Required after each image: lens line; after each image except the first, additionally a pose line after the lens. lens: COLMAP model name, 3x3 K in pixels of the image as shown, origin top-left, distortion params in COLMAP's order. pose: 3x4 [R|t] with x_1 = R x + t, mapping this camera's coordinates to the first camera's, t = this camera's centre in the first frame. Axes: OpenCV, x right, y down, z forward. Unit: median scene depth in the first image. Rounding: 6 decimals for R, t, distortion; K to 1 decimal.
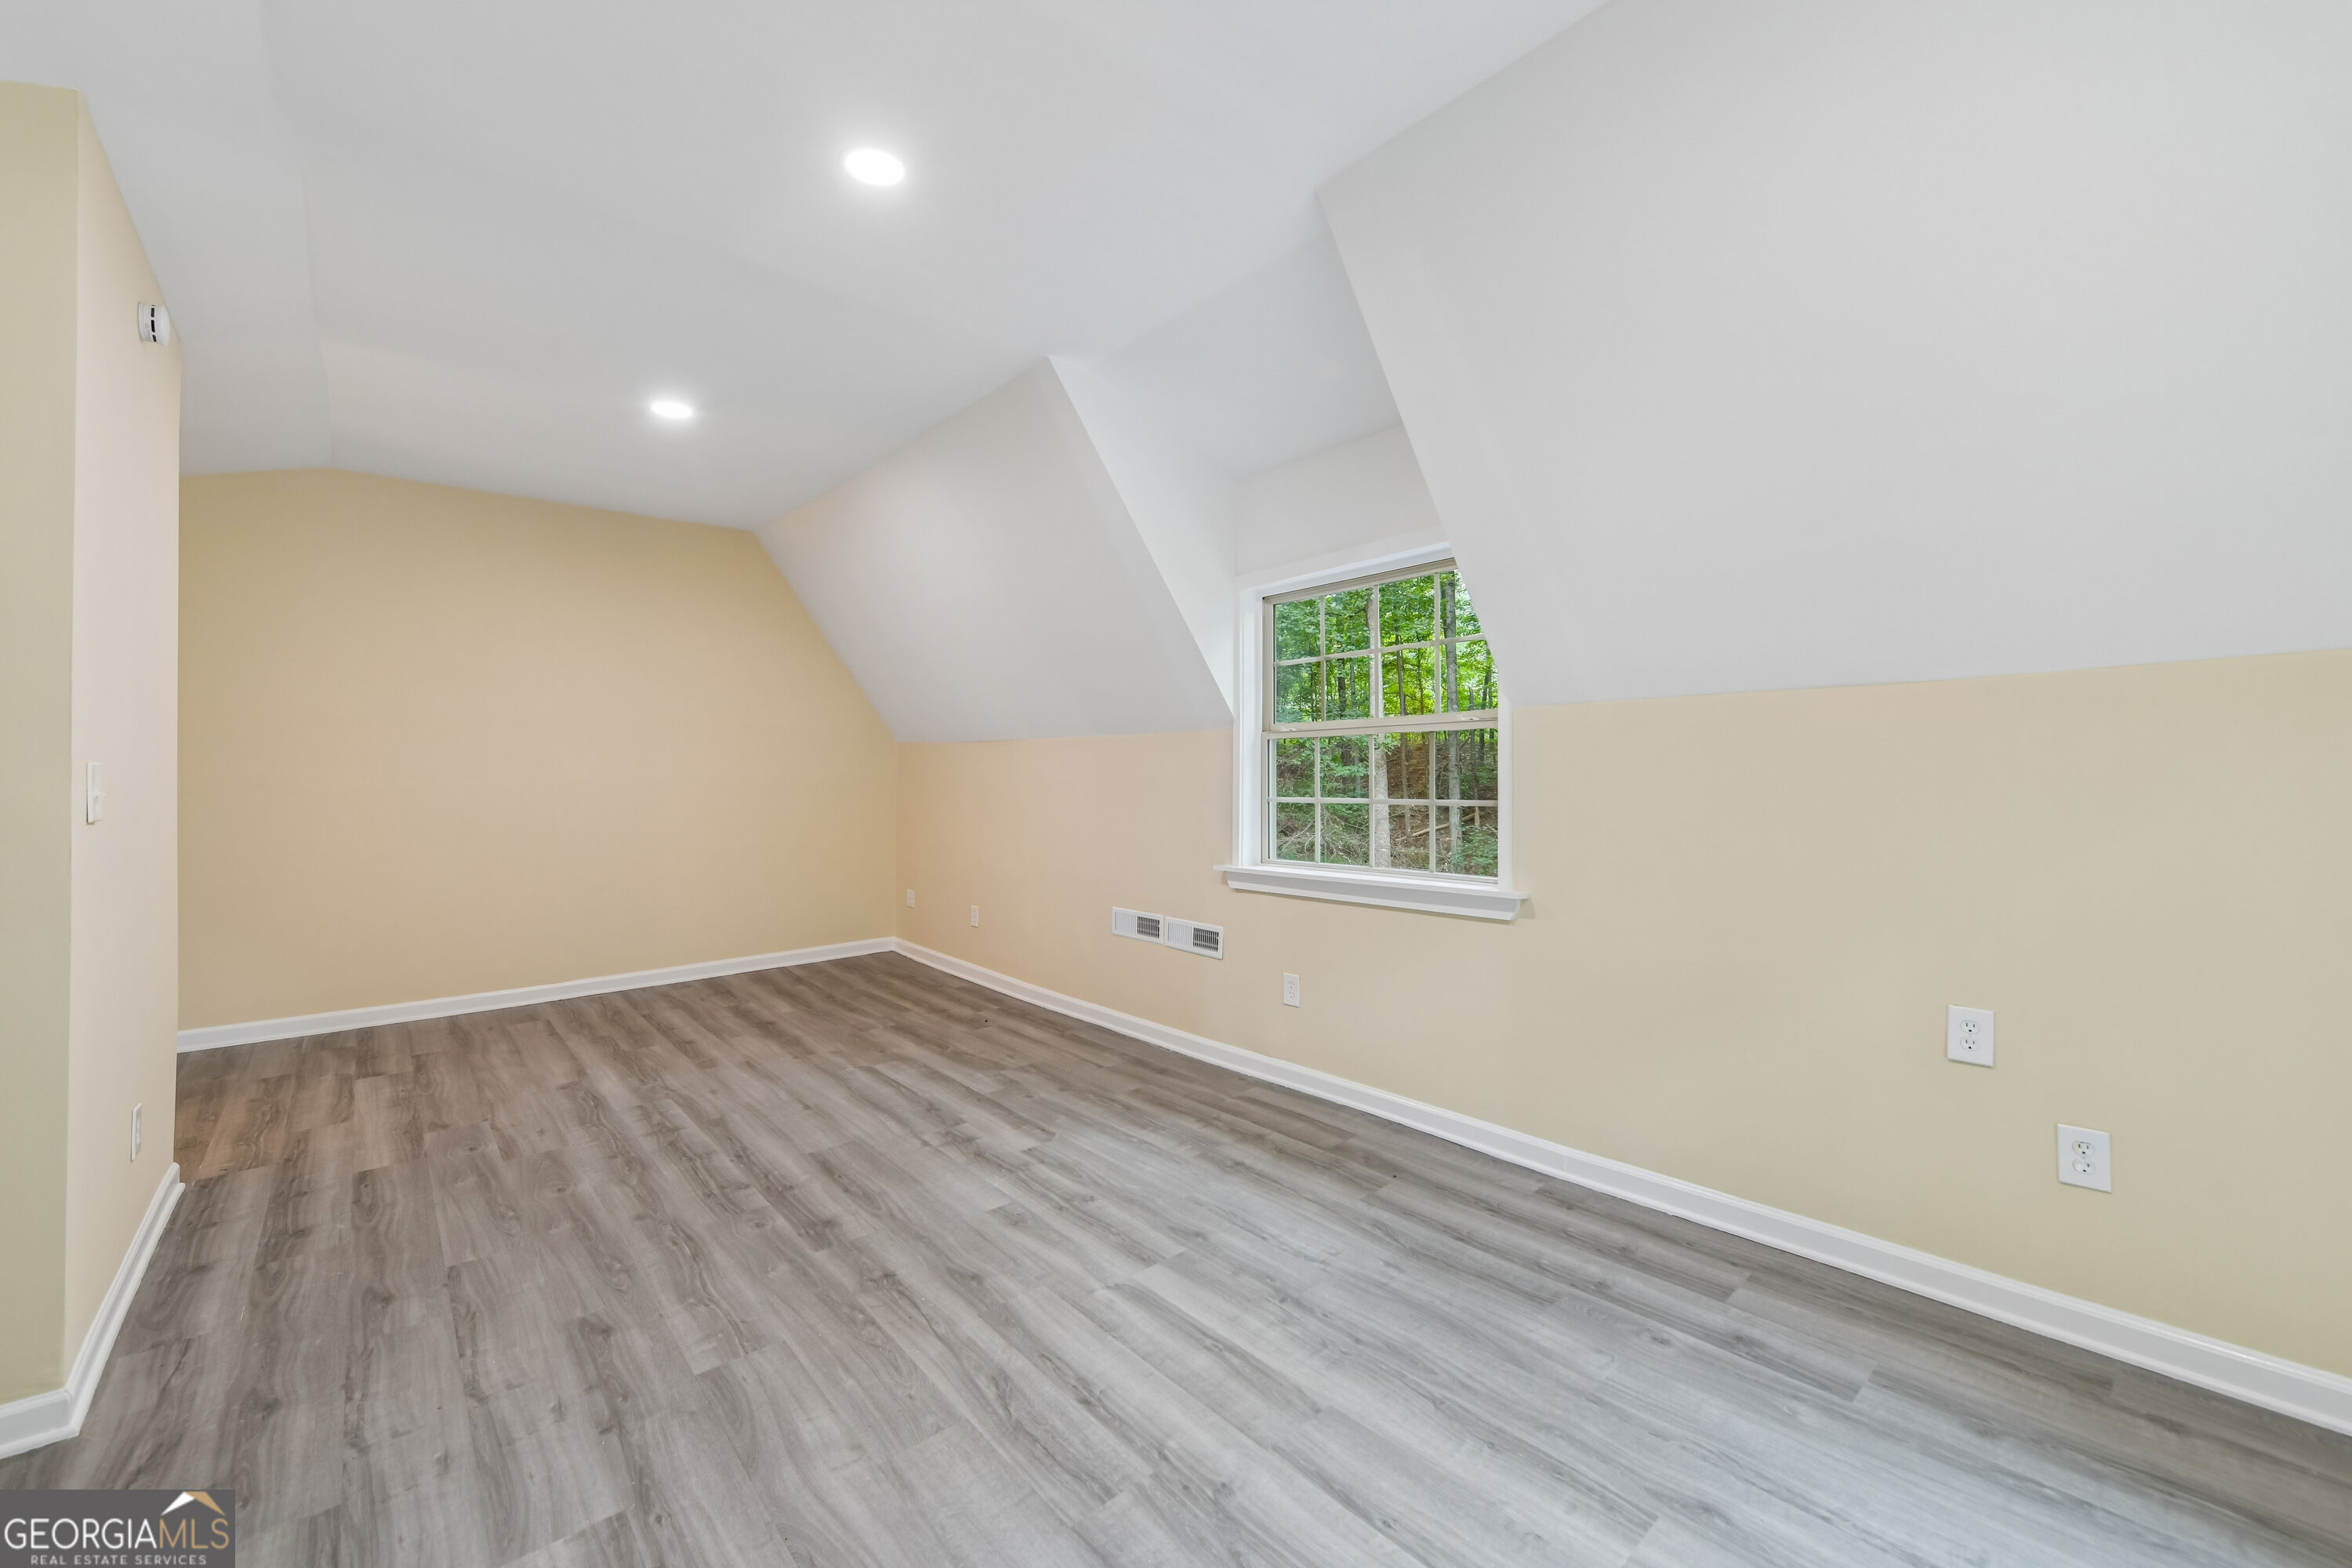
lens RADIAL K [[950.5, 0, 1179.4], [0, 950.5, 760.9], [0, 0, 1]] dist [0.002248, 0.000143]
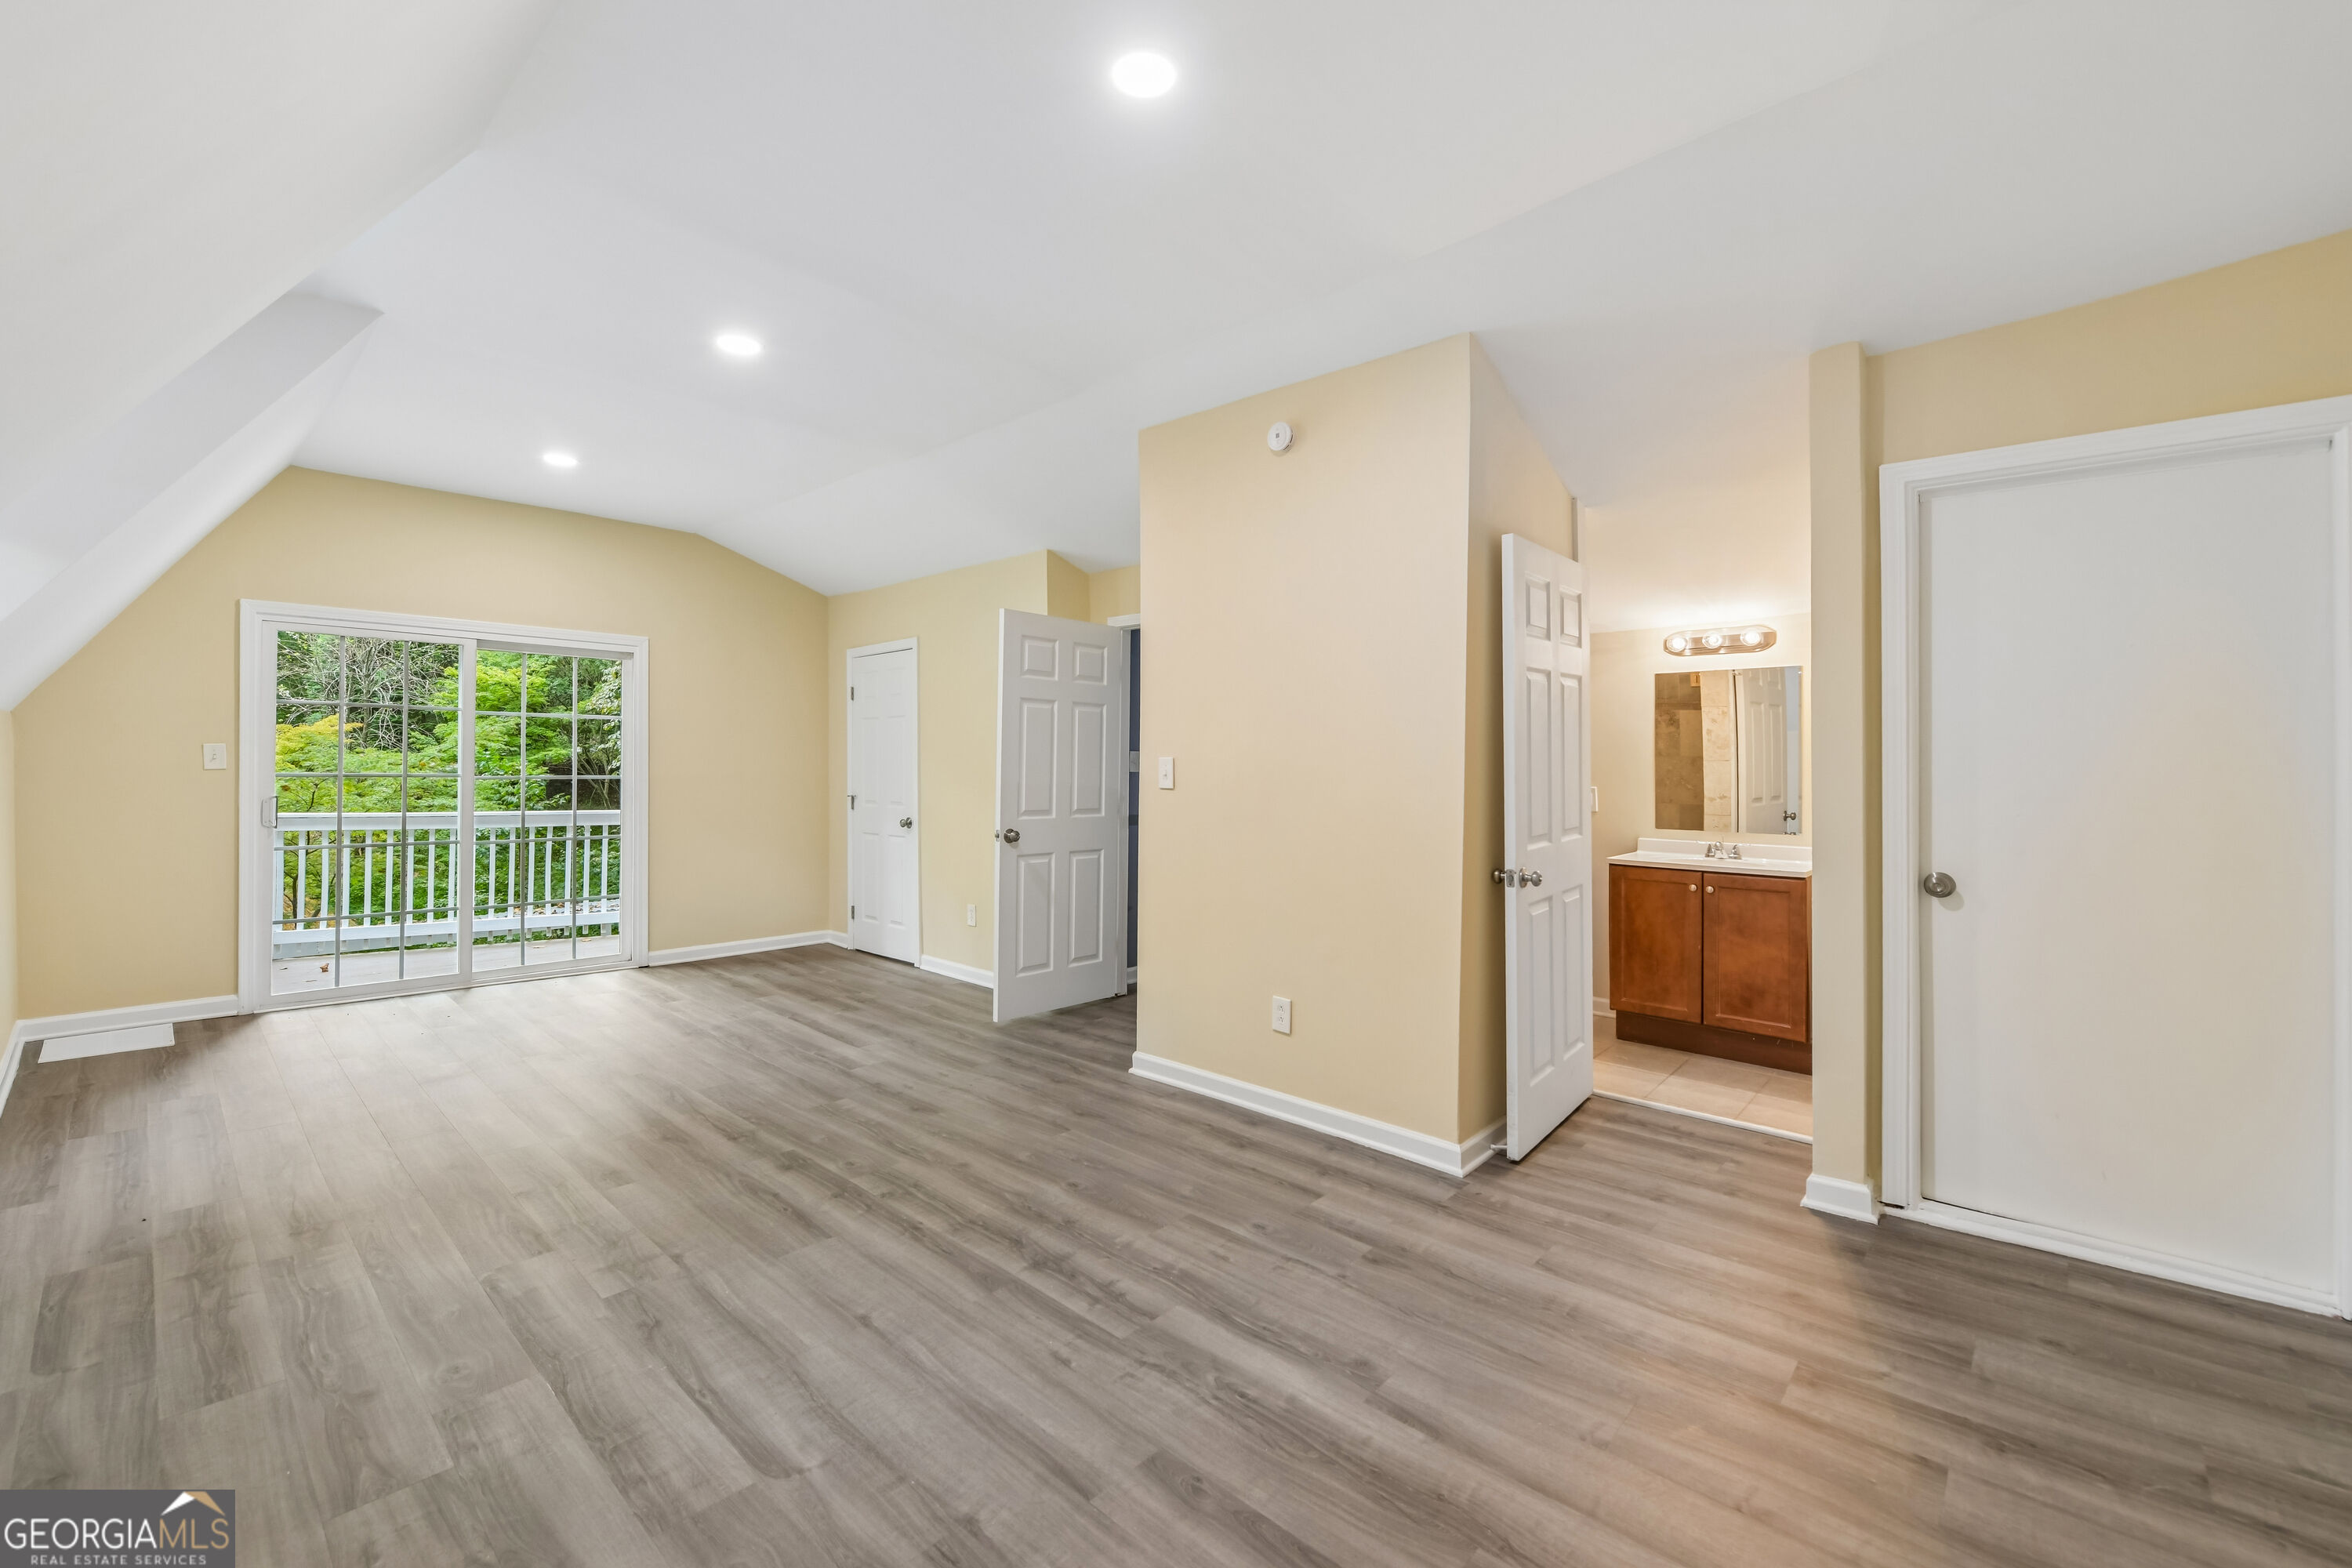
lens RADIAL K [[950.5, 0, 1179.4], [0, 950.5, 760.9], [0, 0, 1]] dist [0.002248, 0.000143]
pose [[-0.991751, 0.005295, -0.128068, -0.596653], [0.006342, 0.999950, -0.007770, 0.010405], [0.128020, -0.008519, -0.991735, 1.893955]]
